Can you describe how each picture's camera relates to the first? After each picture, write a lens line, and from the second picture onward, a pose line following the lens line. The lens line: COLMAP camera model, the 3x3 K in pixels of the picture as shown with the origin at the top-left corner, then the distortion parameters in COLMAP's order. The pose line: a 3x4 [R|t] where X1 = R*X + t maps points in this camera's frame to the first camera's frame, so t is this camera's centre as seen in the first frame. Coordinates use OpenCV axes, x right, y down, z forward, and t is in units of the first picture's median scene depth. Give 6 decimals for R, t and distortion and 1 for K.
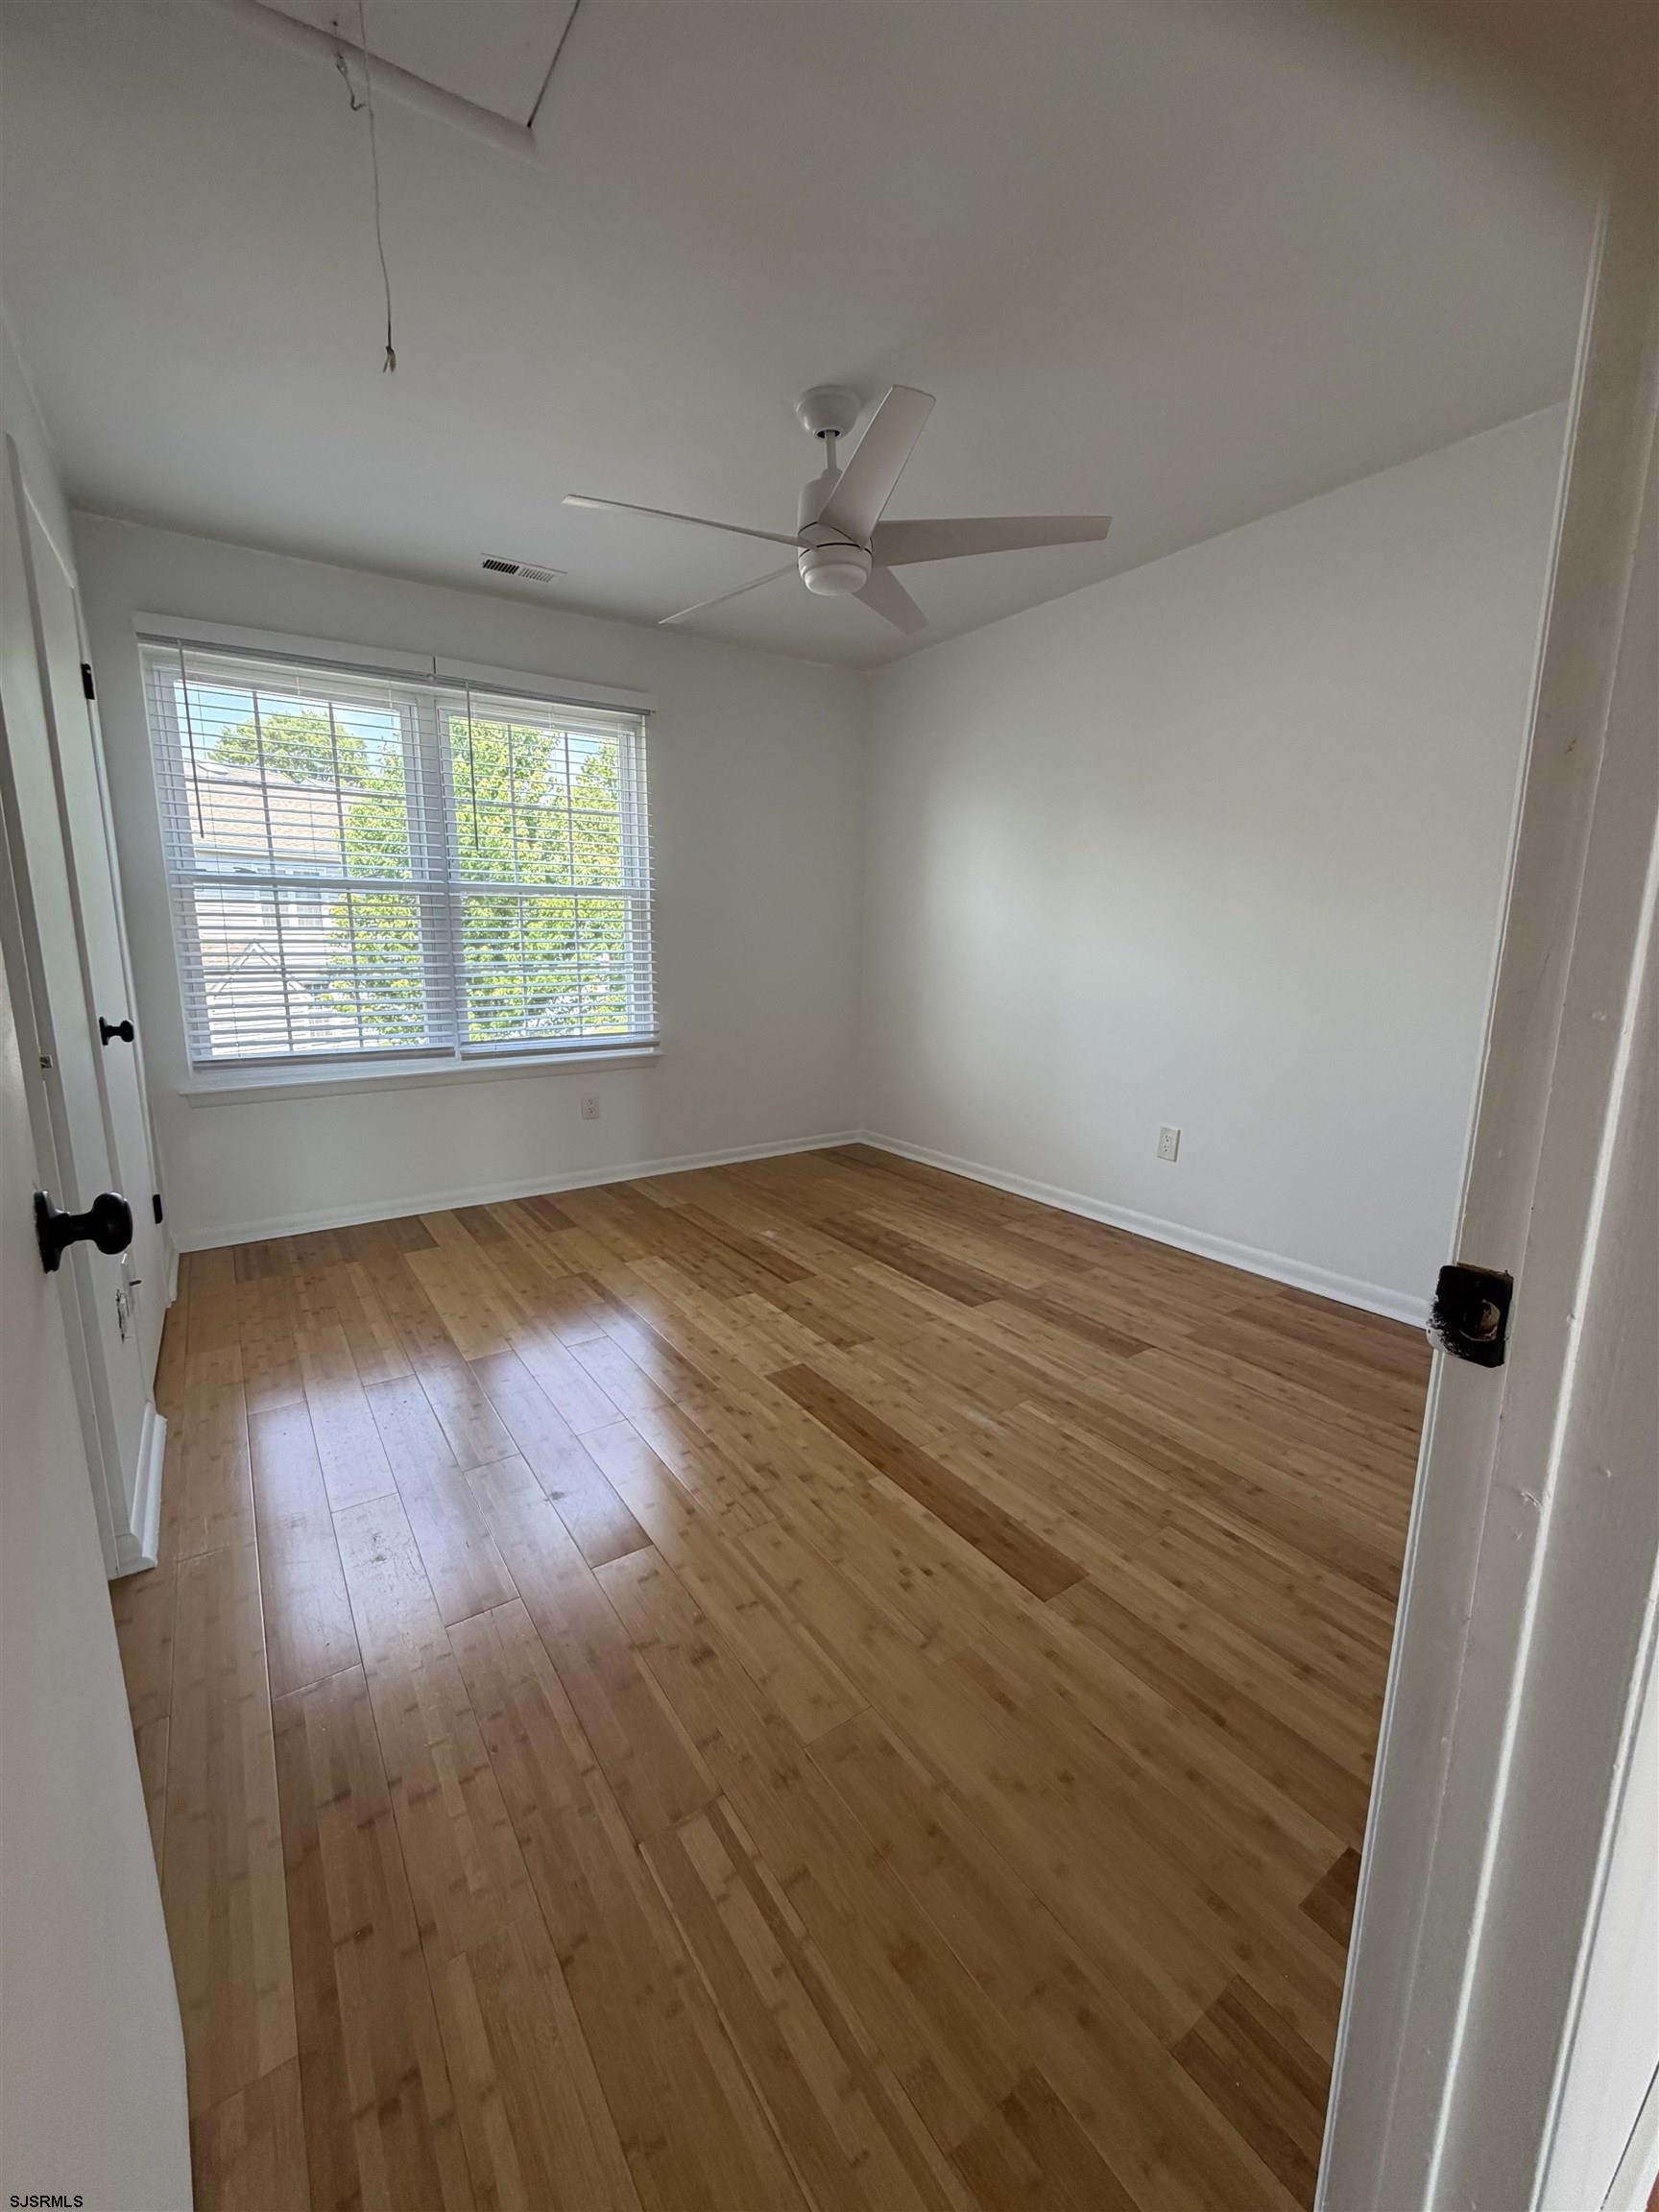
lens RADIAL K [[881.9, 0, 834.0], [0, 881.9, 1107.1], [0, 0, 1]] dist [0.002172, 0.001680]
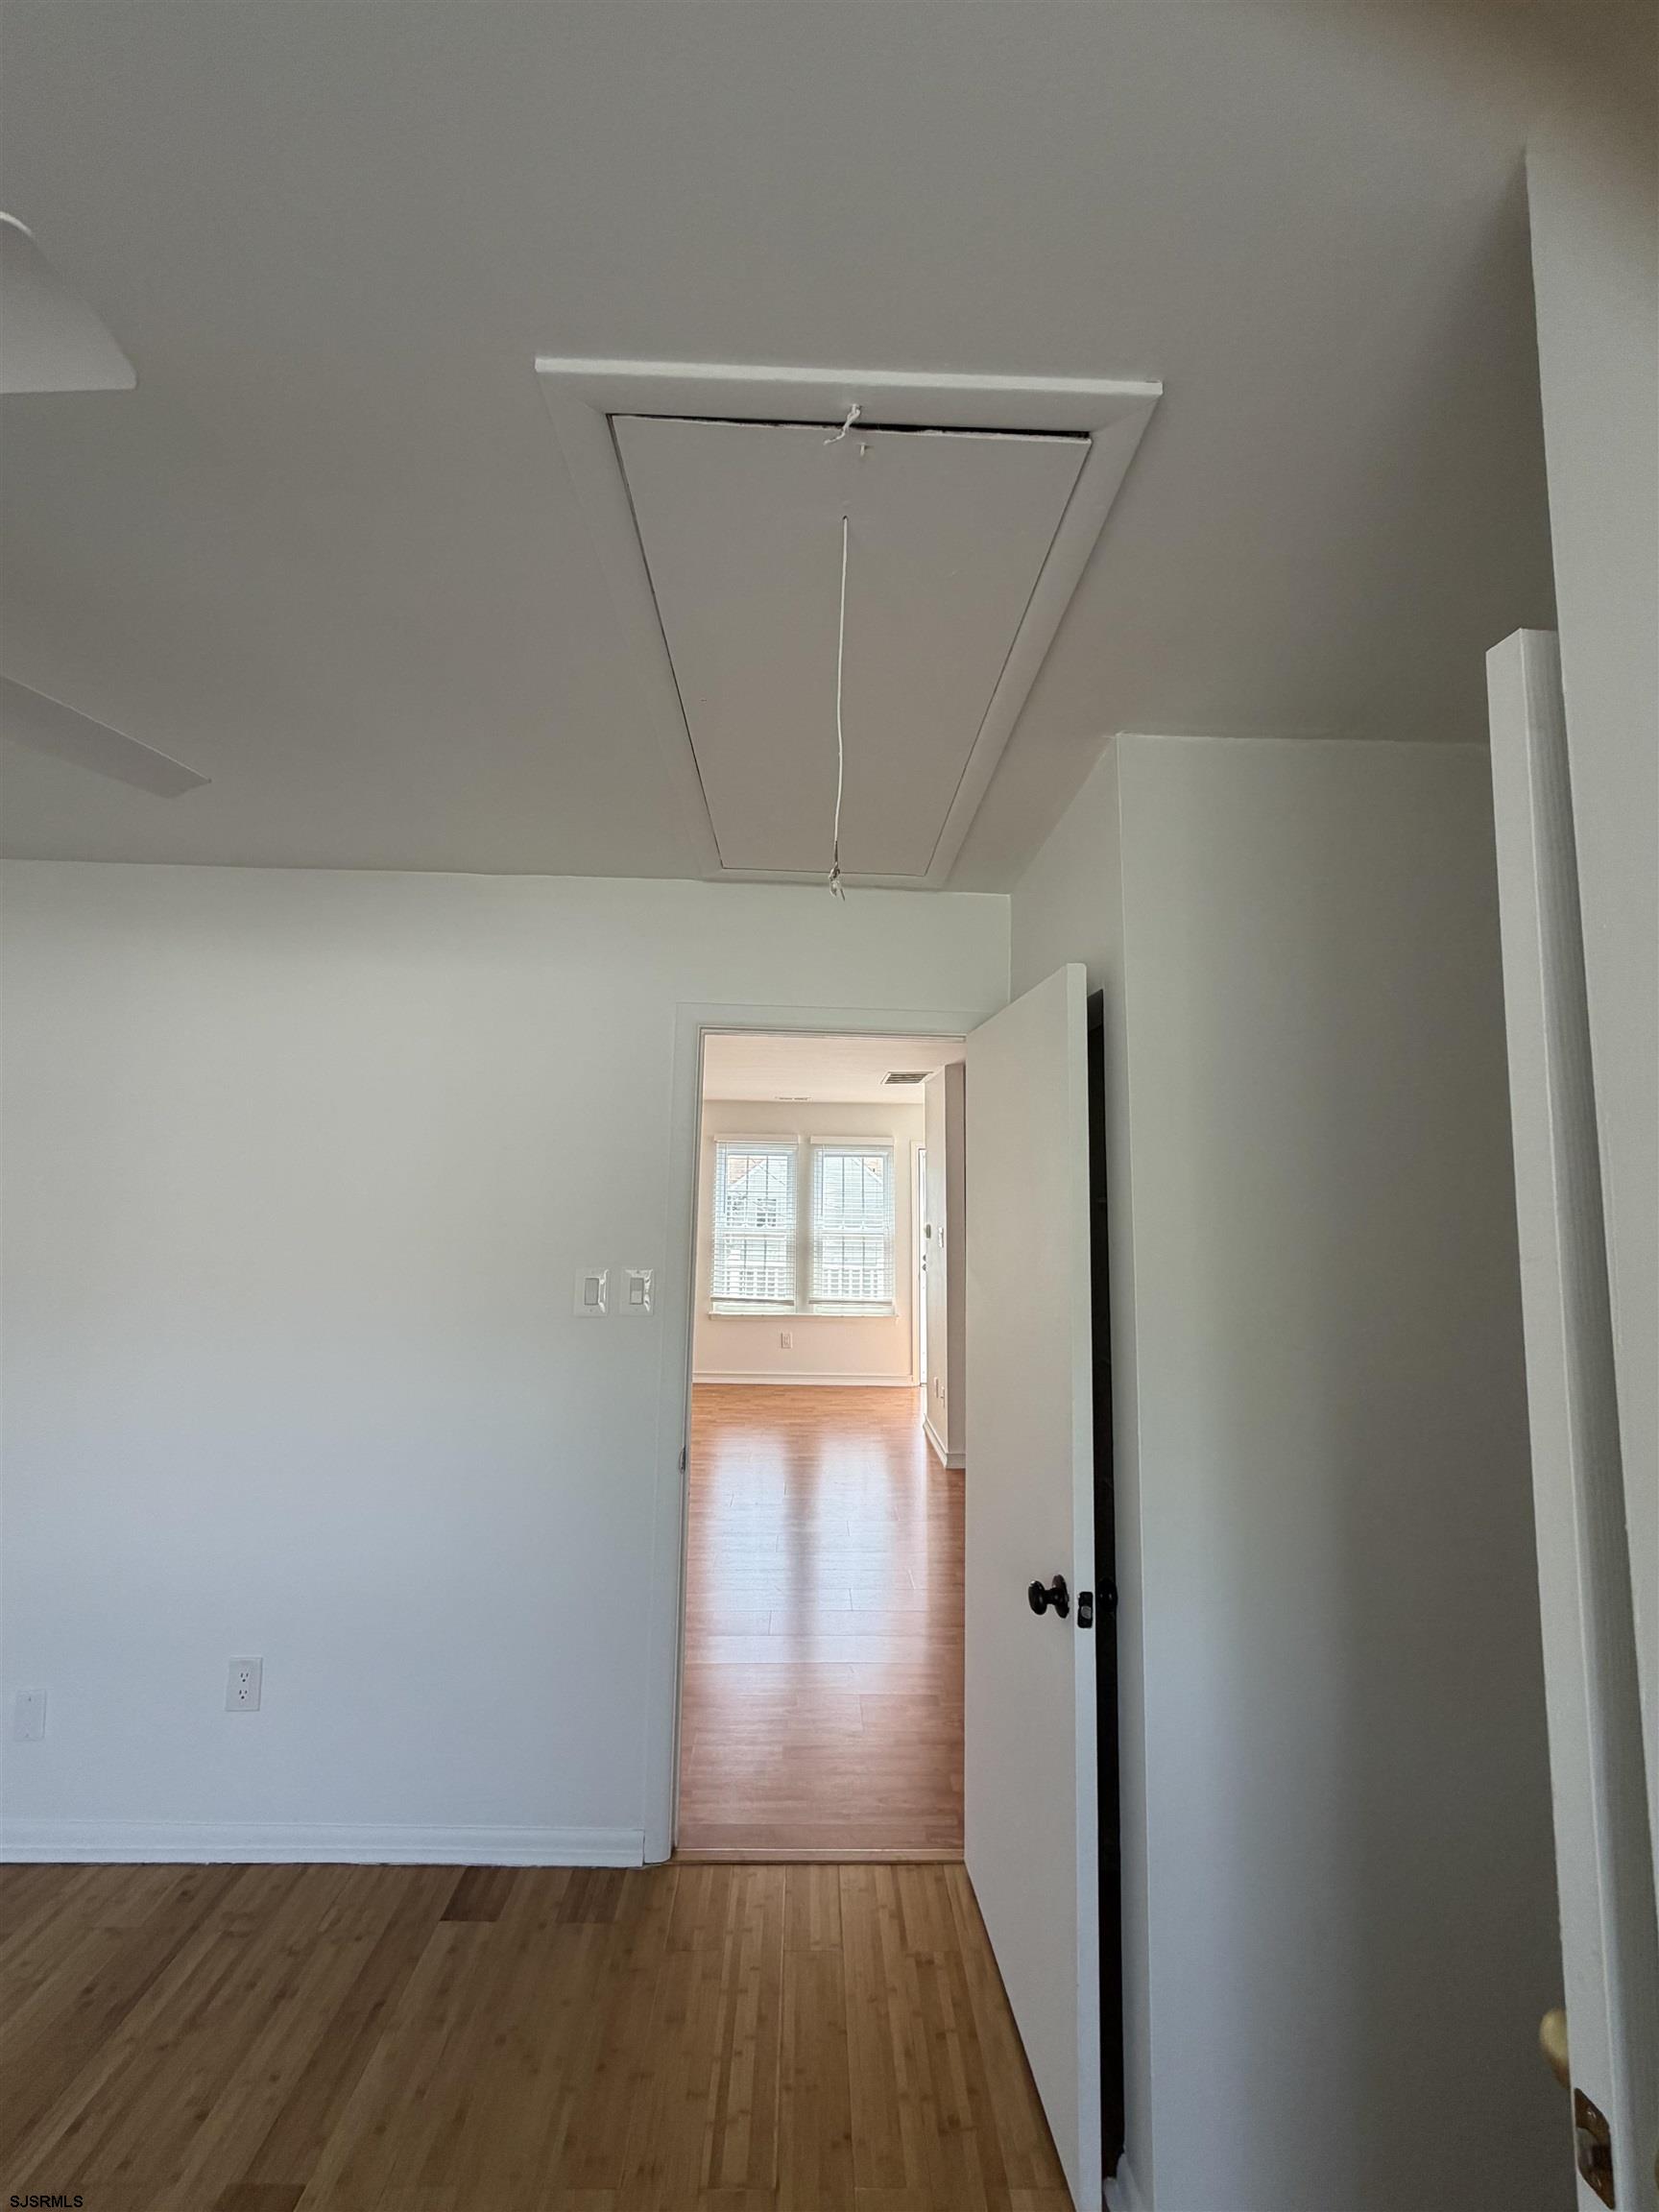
lens RADIAL K [[881.9, 0, 819.1], [0, 881.9, 1090.9], [0, 0, 1]] dist [0.002172, 0.001680]
pose [[-0.829245, 0.051013, 0.556552, -1.094706], [0.084544, 0.995816, 0.034691, -0.779738], [-0.552454, 0.075821, -0.830088, 1.971919]]
